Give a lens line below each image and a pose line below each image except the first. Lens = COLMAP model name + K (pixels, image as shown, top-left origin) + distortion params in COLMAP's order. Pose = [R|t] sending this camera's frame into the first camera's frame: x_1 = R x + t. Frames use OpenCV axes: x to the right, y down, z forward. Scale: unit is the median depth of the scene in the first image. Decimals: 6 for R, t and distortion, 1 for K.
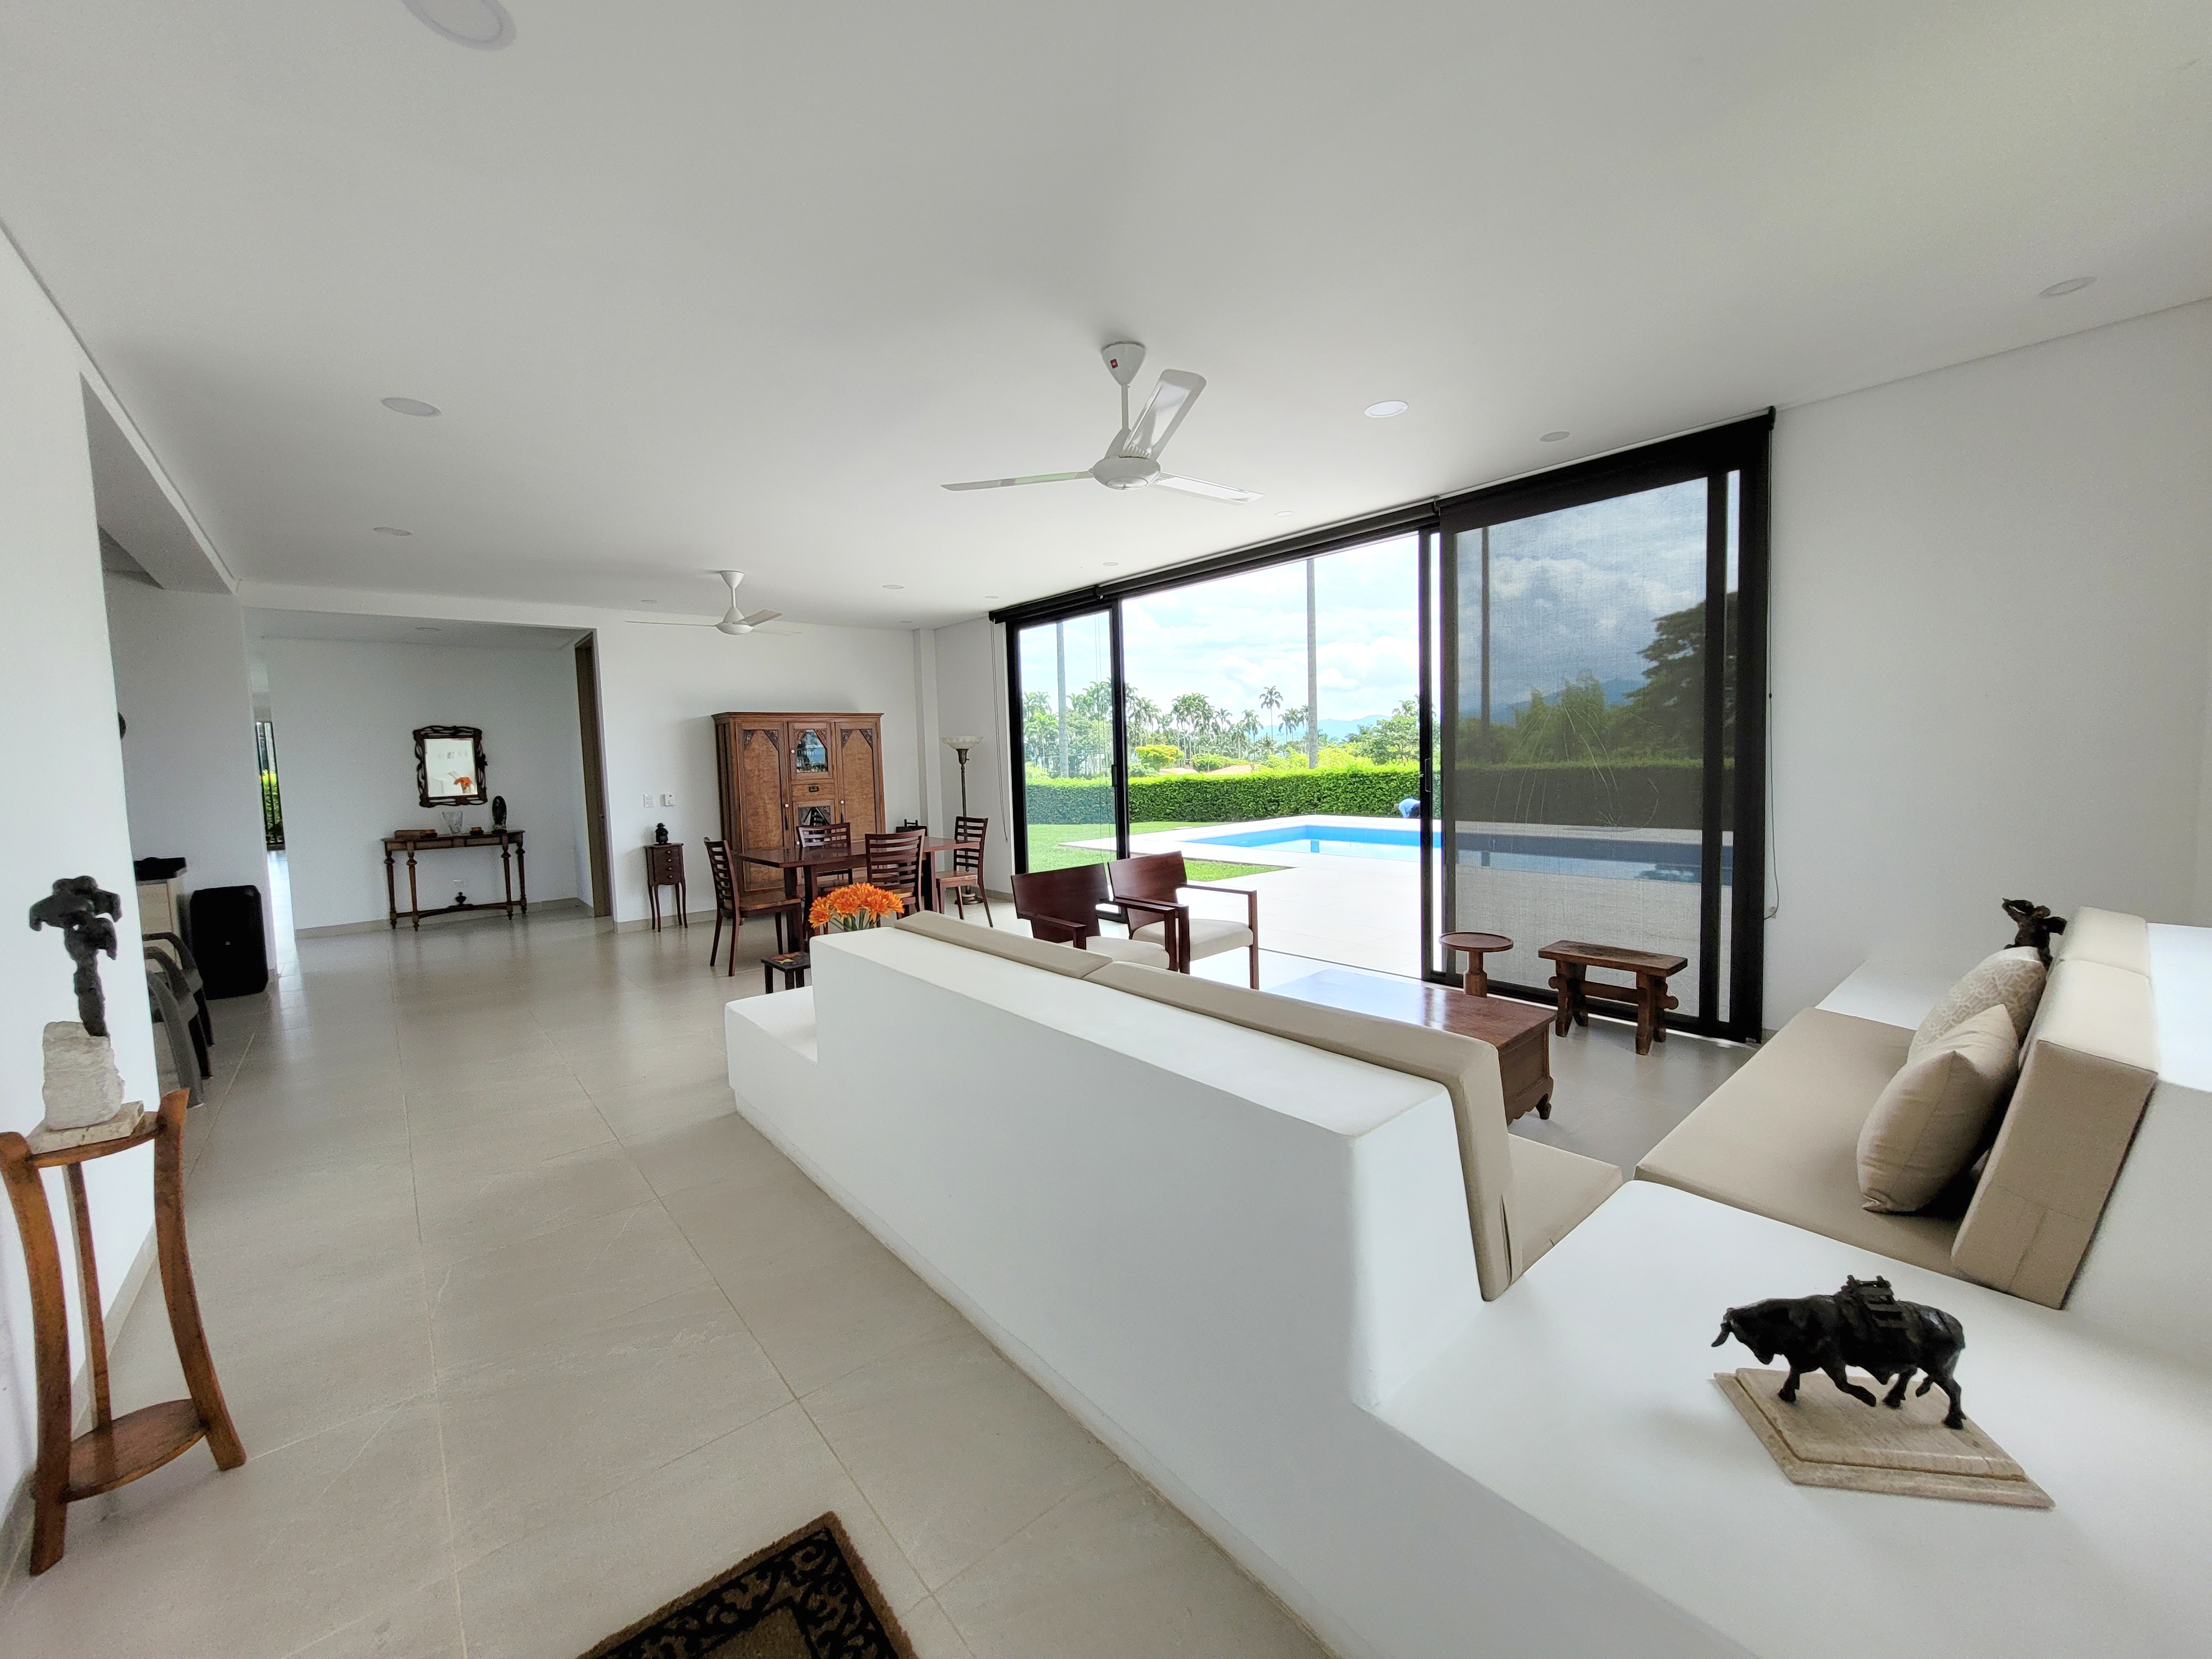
lens RADIAL K [[870.2, 0, 1107.0], [0, 870.2, 813.9], [0, 0, 1]] dist [-0.000088, 0.000563]
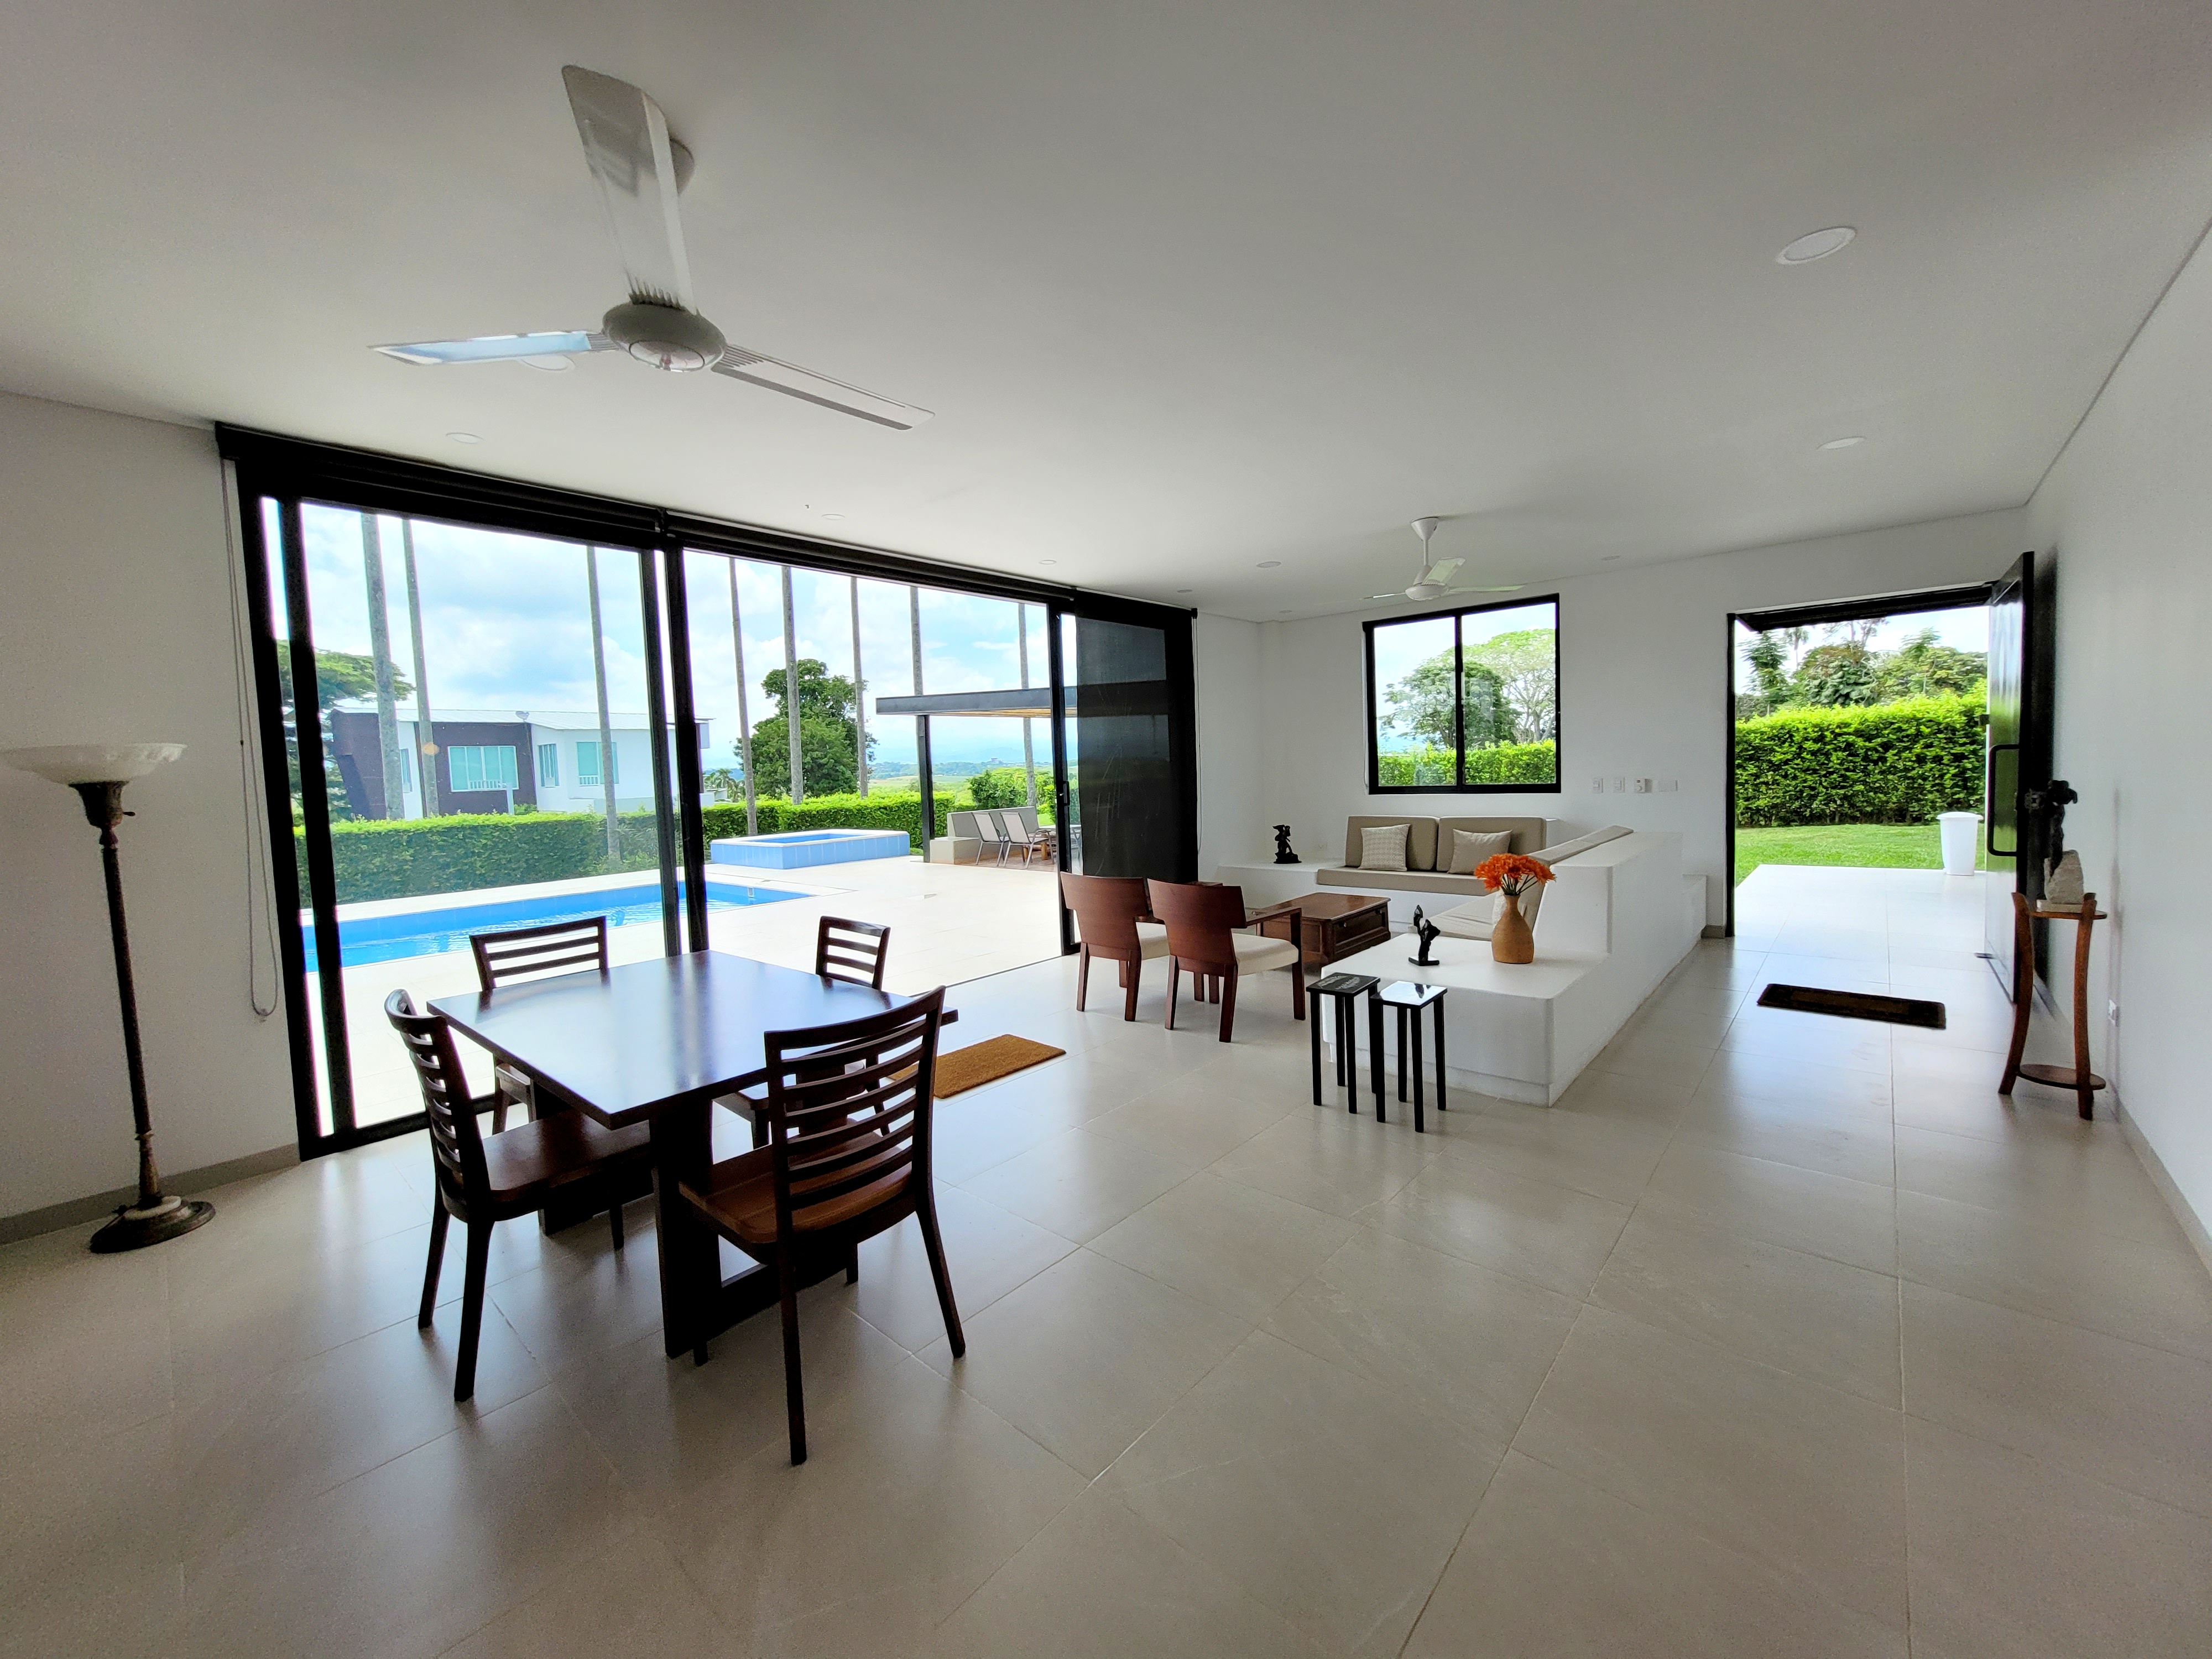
lens RADIAL K [[870.2, 0, 1112.3], [0, 870.2, 811.0], [0, 0, 1]] dist [-0.000088, 0.000563]
pose [[-0.154485, -0.015954, 0.987866, -0.588513], [0.113305, 0.992987, 0.033755, -0.032088], [-0.981477, 0.117145, -0.151594, 0.705983]]
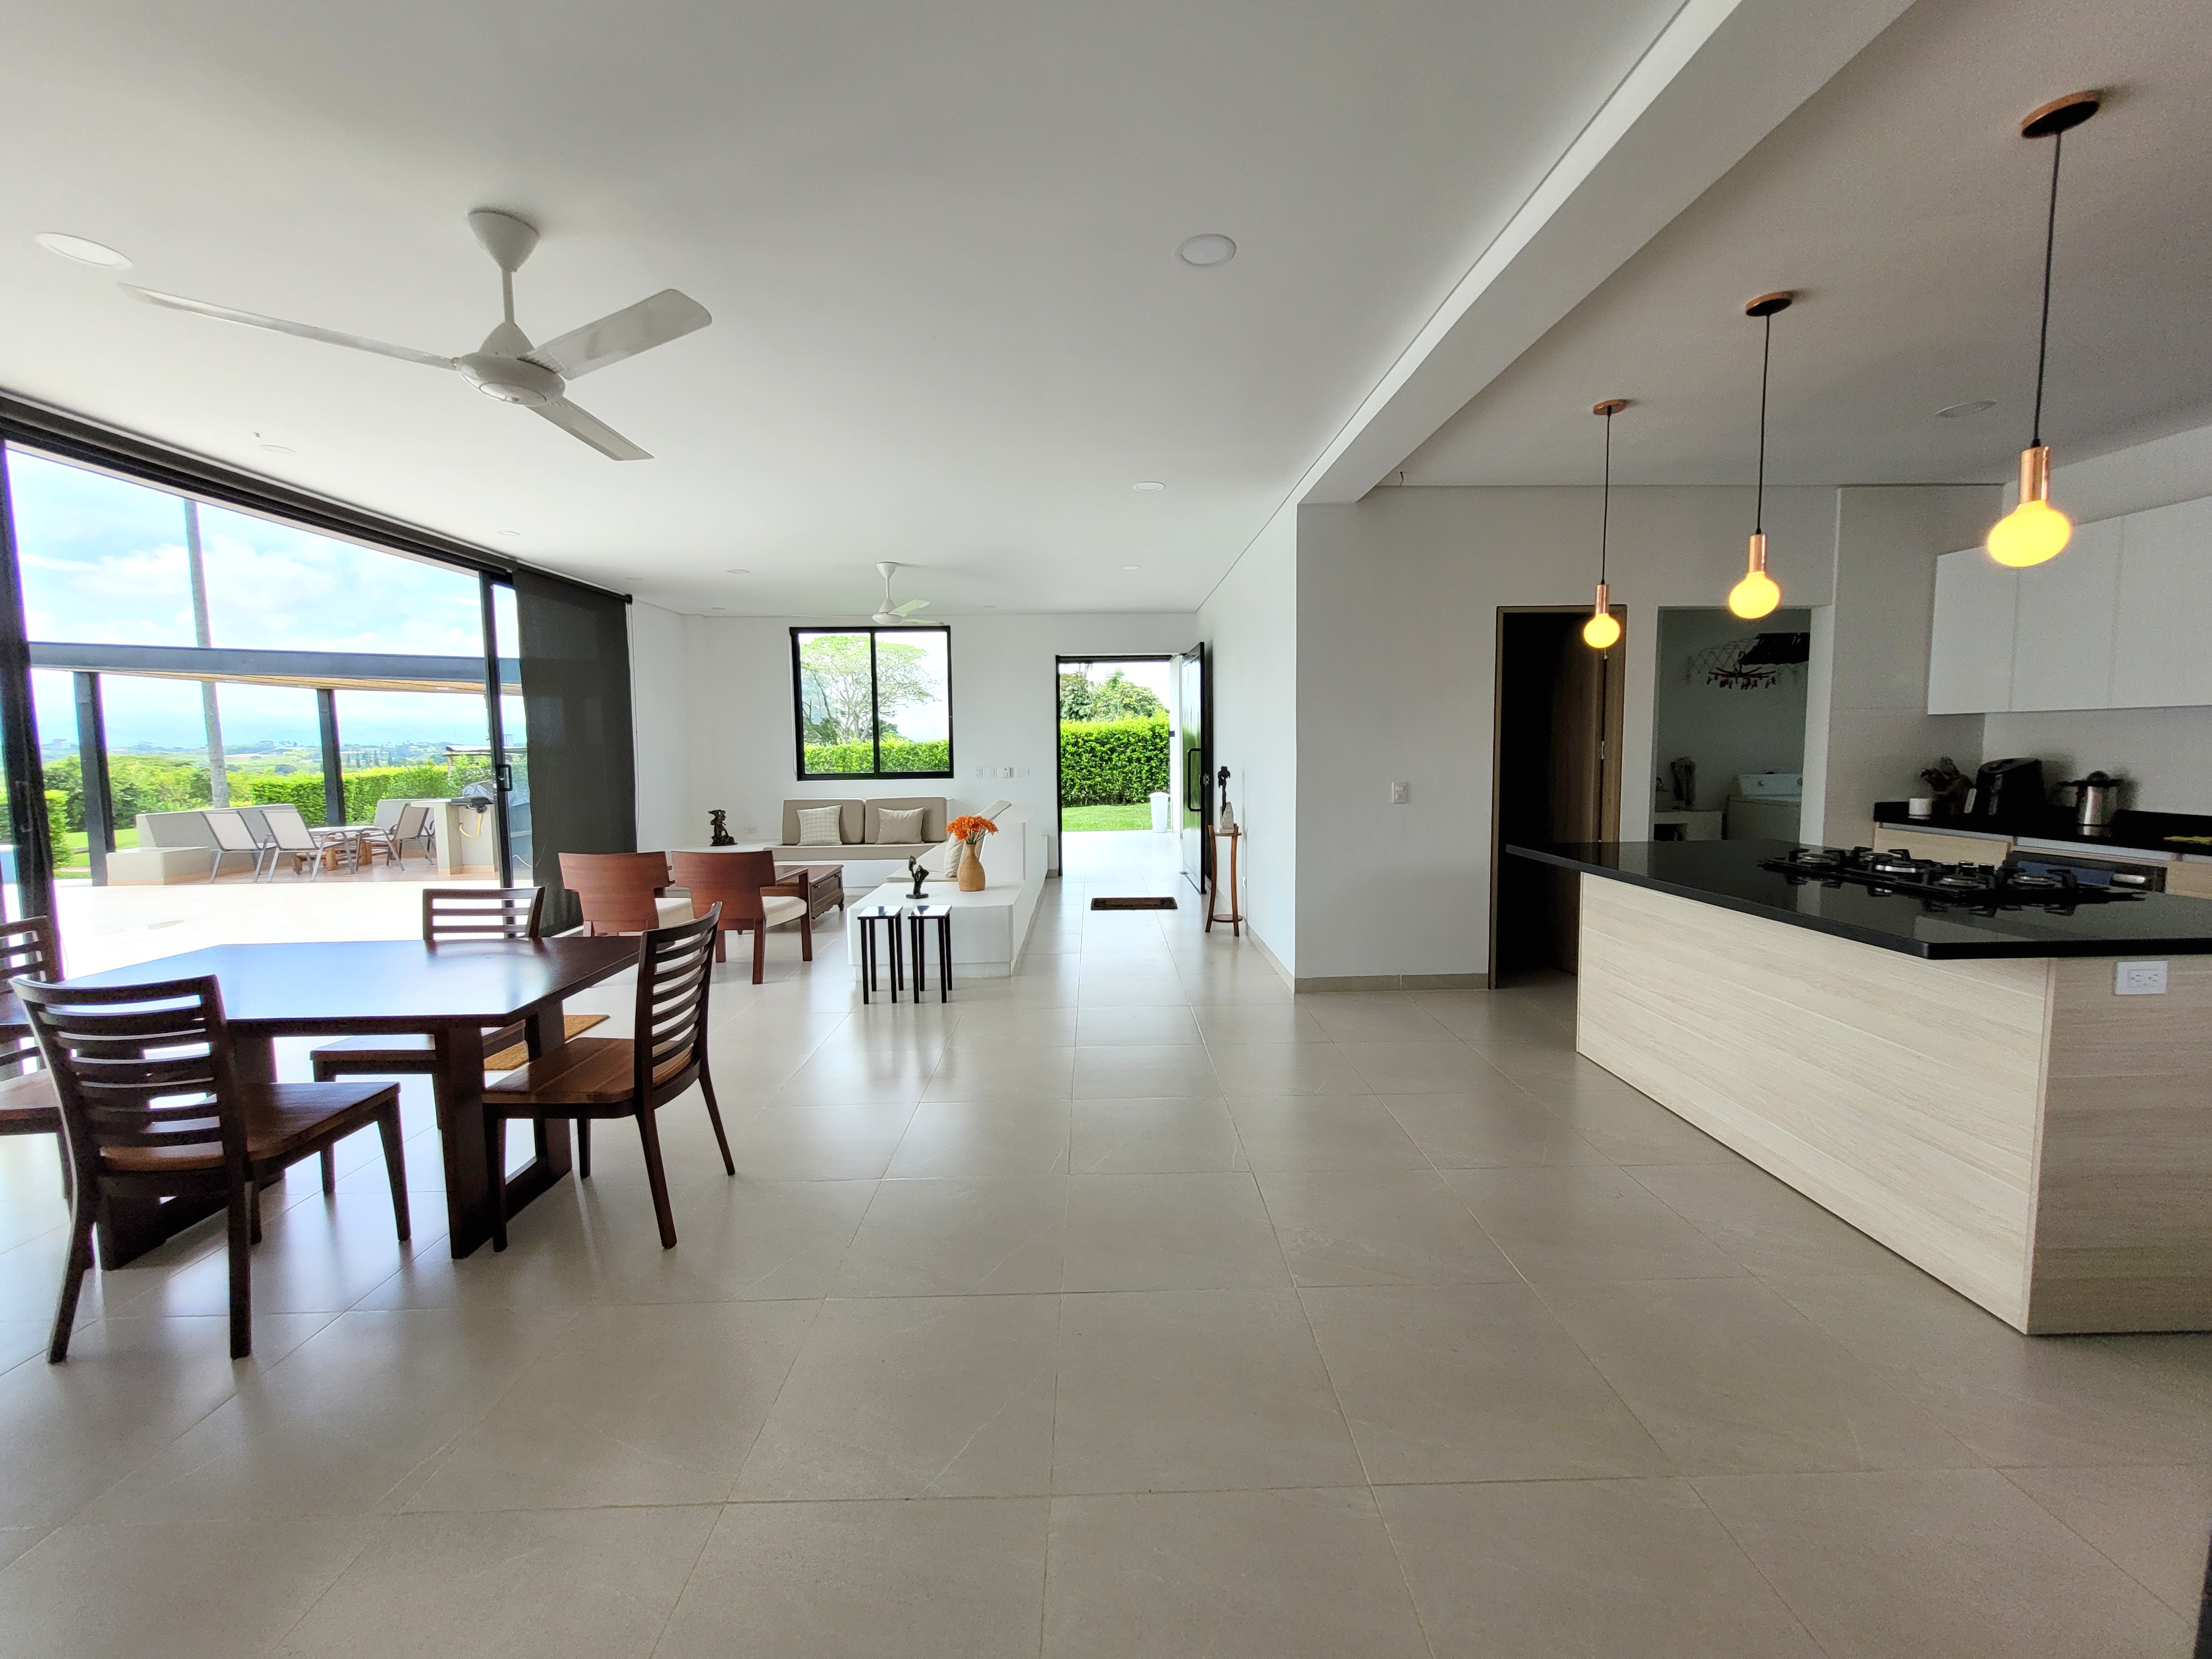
lens RADIAL K [[870.2, 0, 1111.0], [0, 870.2, 813.2], [0, 0, 1]] dist [-0.000088, 0.000563]
pose [[-0.782226, -0.009251, 0.622926, -0.668218], [0.081128, 0.989863, 0.116575, -0.040816], [-0.617690, 0.141725, -0.773546, 0.891348]]
